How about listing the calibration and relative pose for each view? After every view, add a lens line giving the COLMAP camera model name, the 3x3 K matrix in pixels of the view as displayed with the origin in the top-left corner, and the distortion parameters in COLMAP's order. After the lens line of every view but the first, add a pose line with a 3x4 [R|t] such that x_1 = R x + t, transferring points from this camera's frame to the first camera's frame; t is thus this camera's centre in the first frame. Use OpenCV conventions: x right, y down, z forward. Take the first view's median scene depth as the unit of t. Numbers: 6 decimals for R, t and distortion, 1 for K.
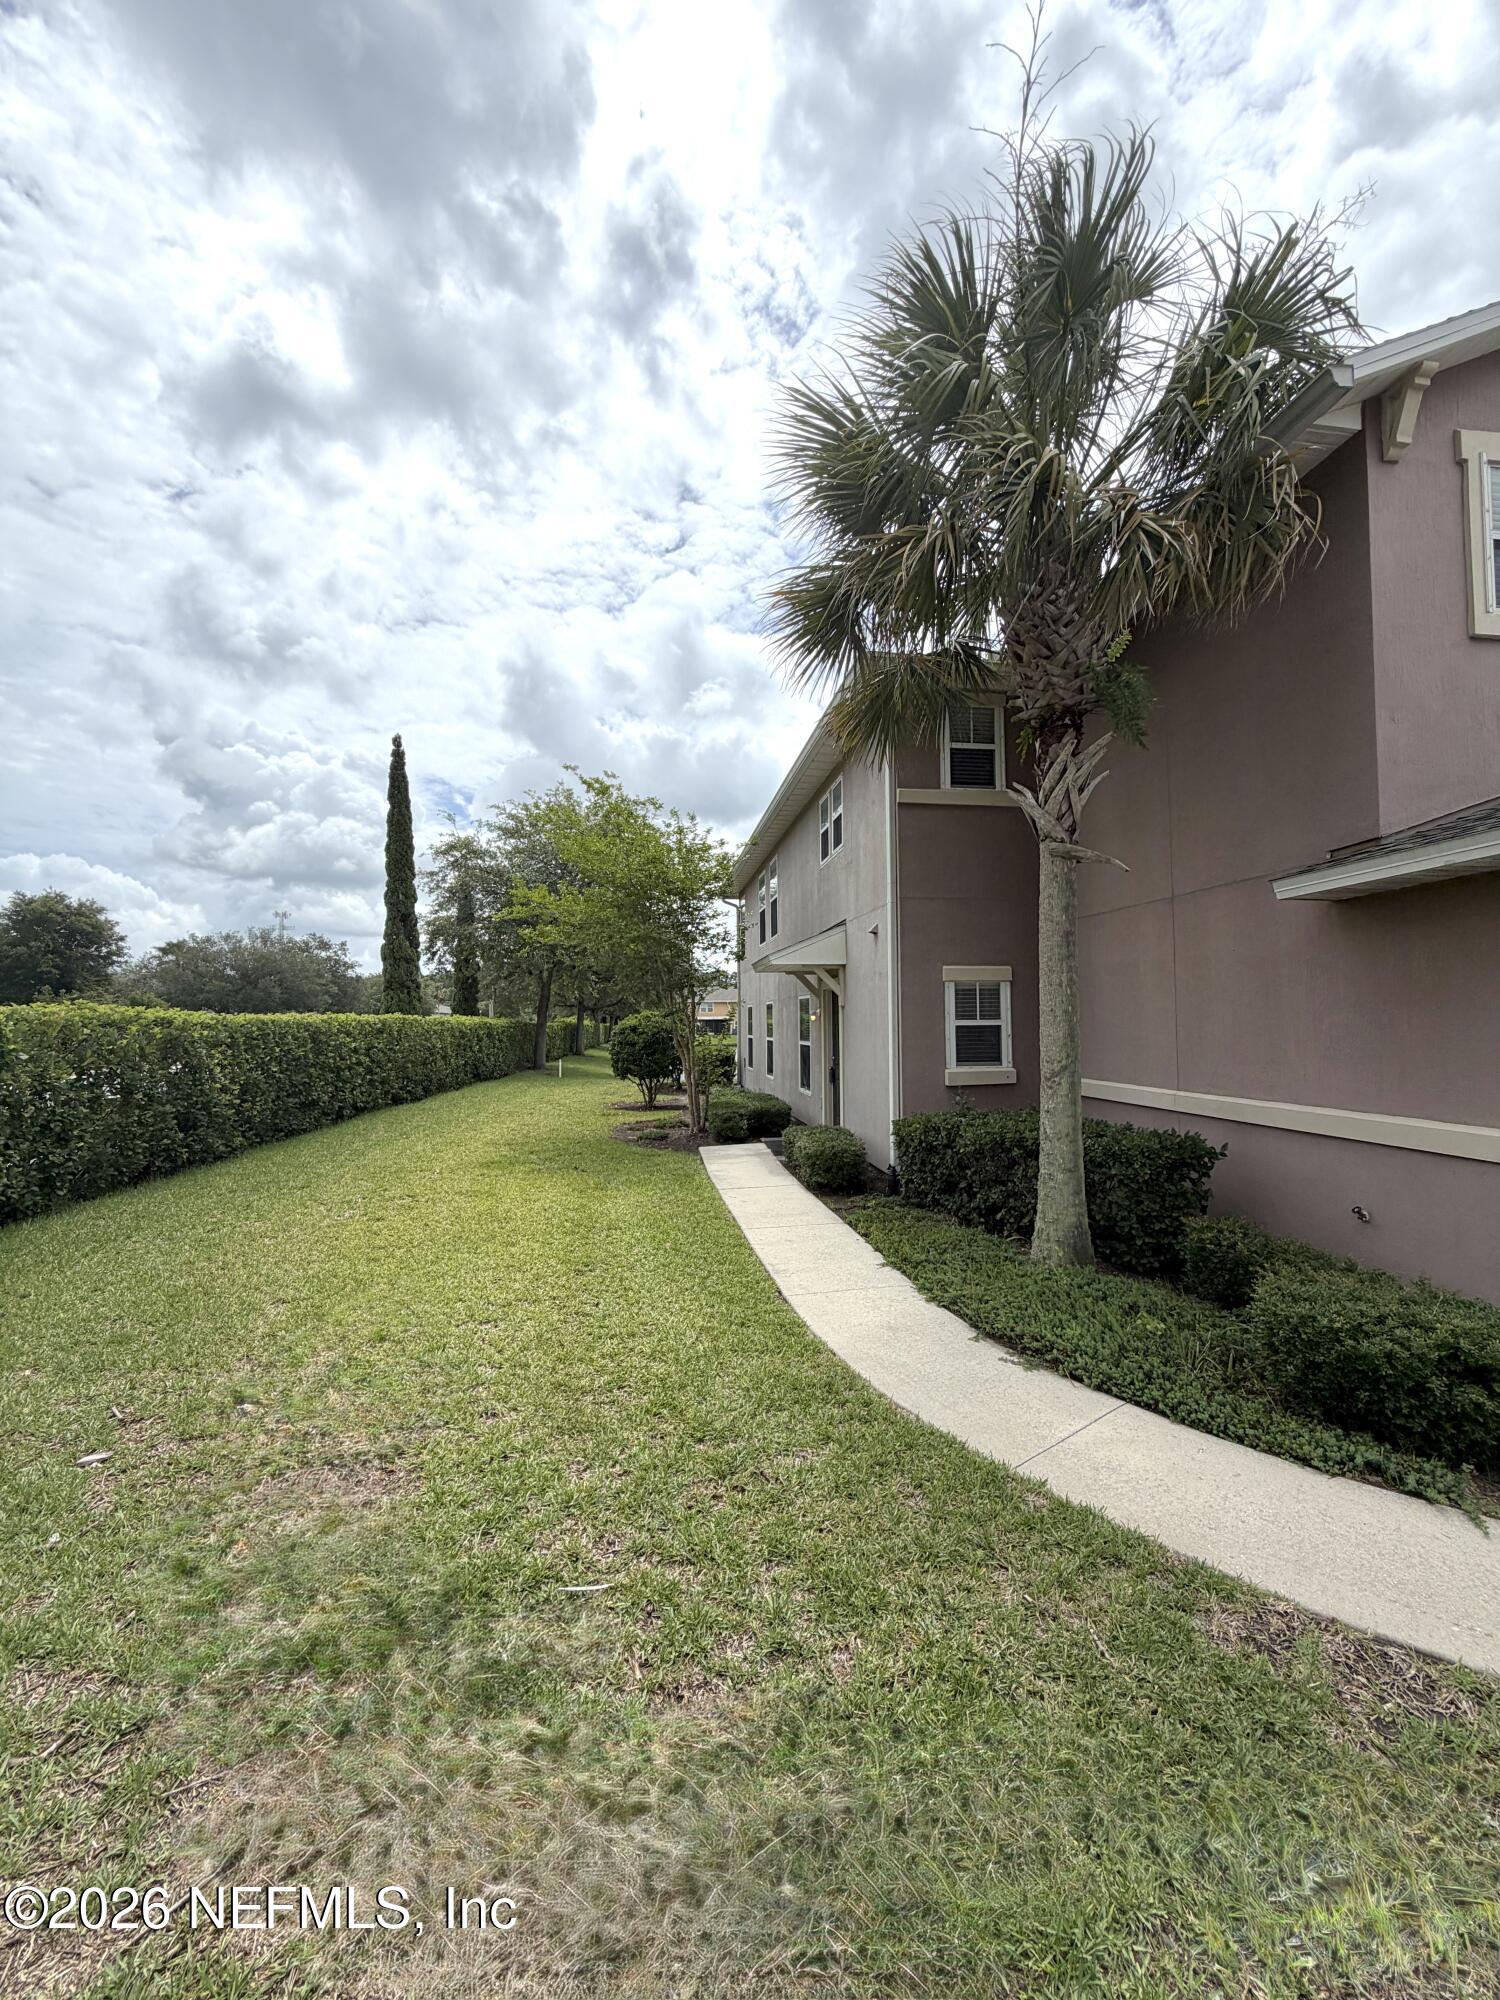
lens RADIAL K [[796.4, 0, 744.4], [0, 796.4, 991.3], [0, 0, 1]] dist [-0.001576, 0.000348]
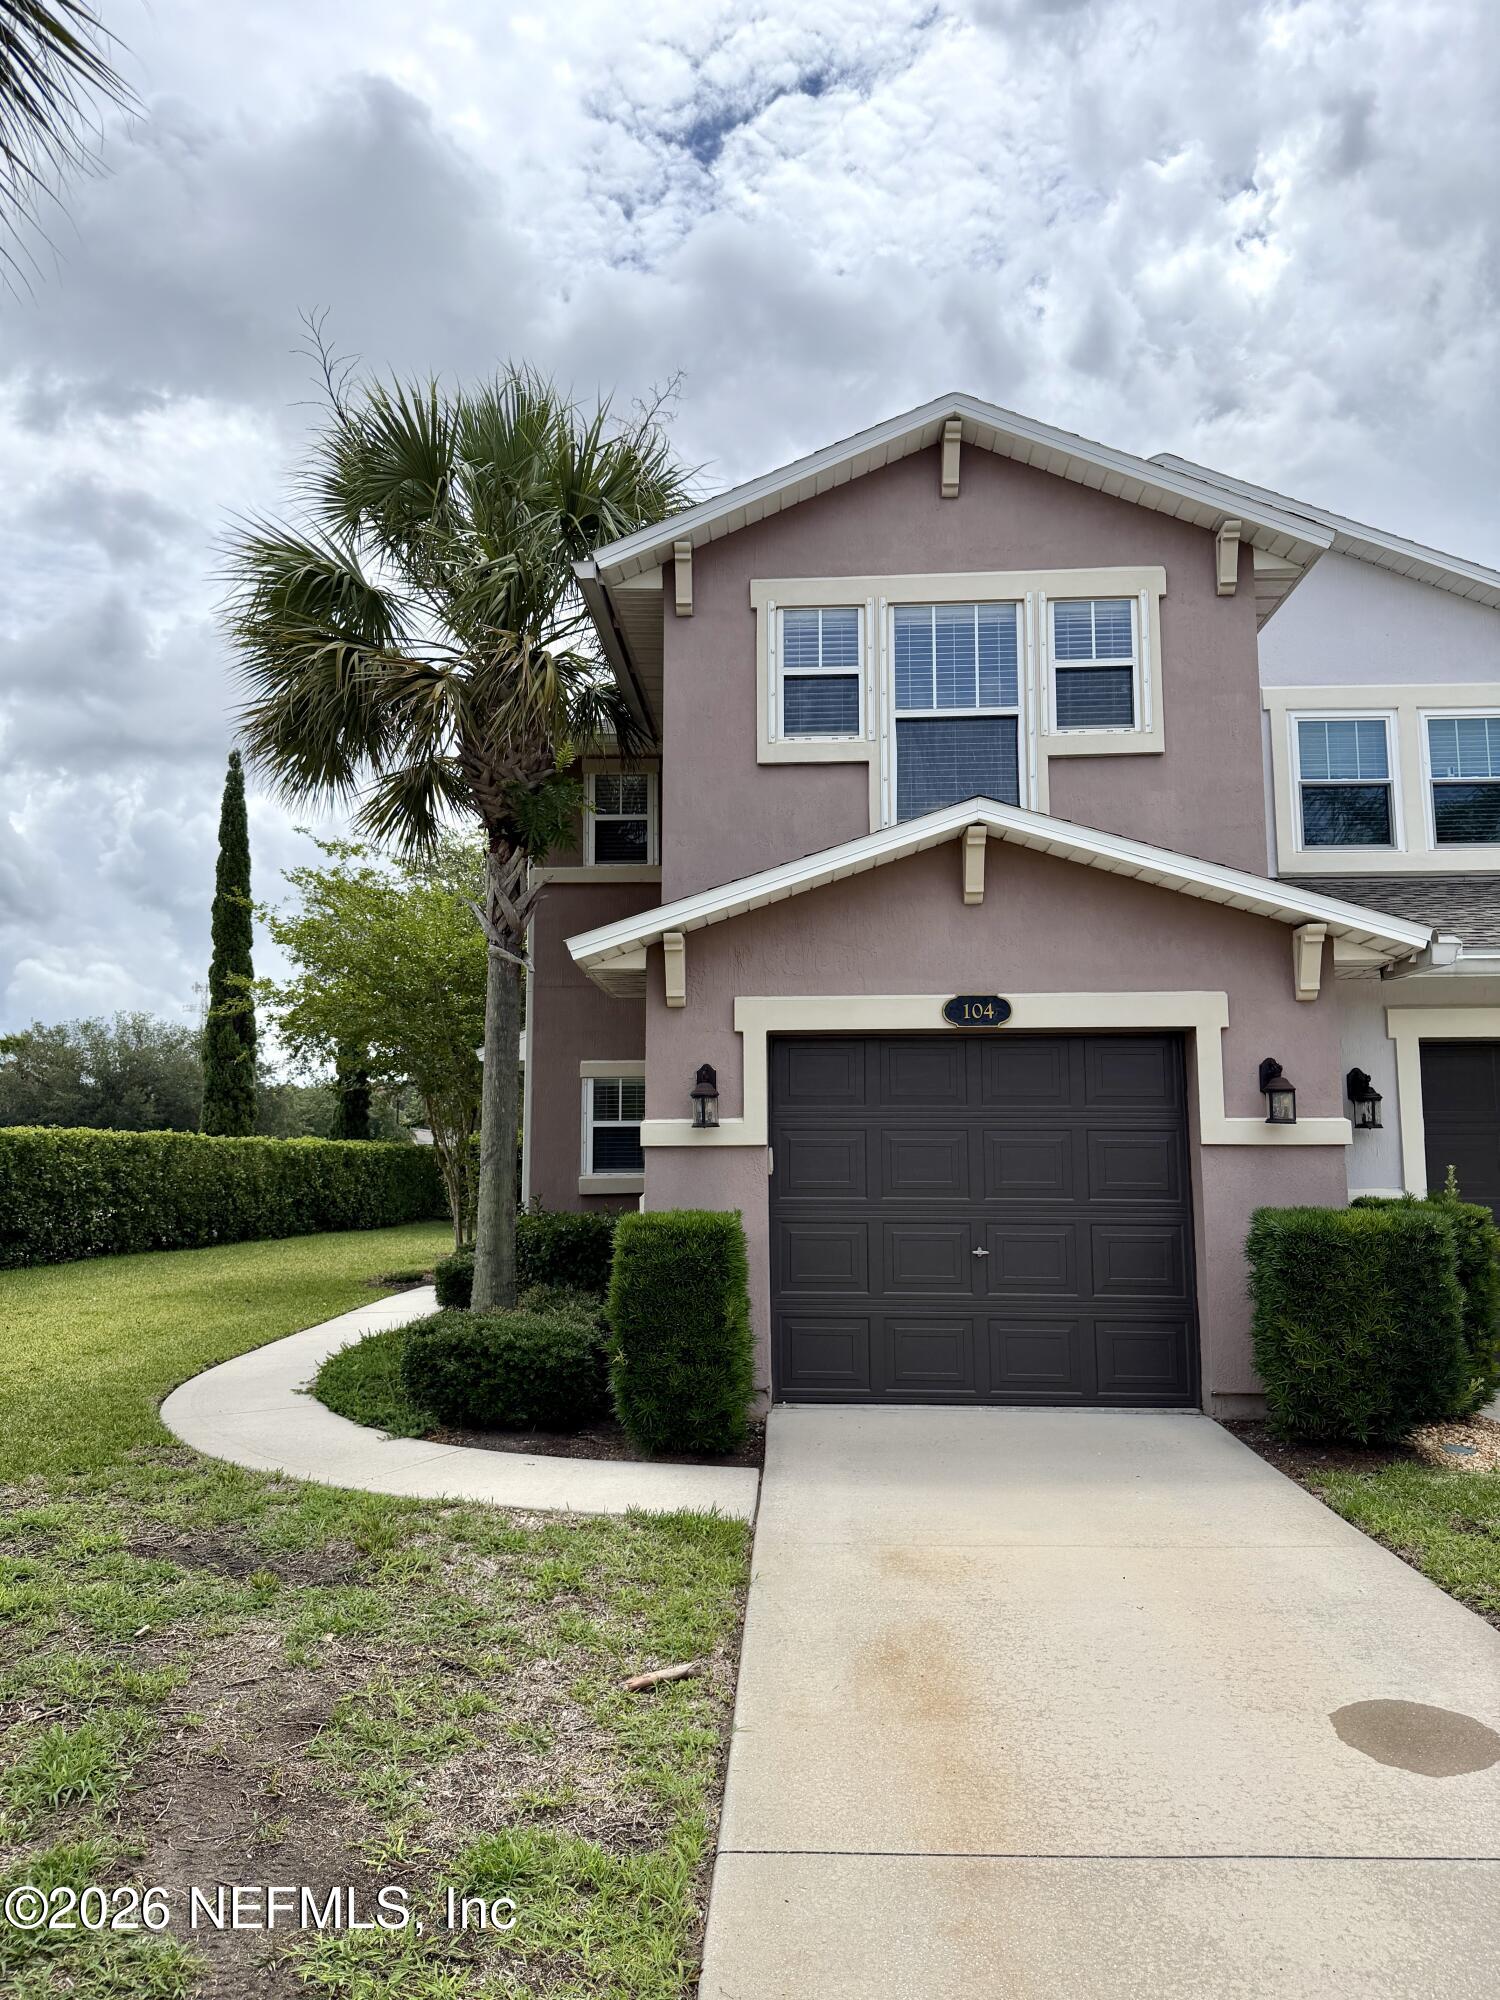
lens RADIAL K [[1357.5, 0, 750.0], [0, 1357.5, 1000.0], [0, 0, 1]] dist [0.004595, 0.000157]
pose [[0.990715, -0.016901, -0.134903, 0.299290], [0.006254, 0.996858, -0.078964, 0.010383], [0.135814, 0.077387, 0.987707, -0.229145]]
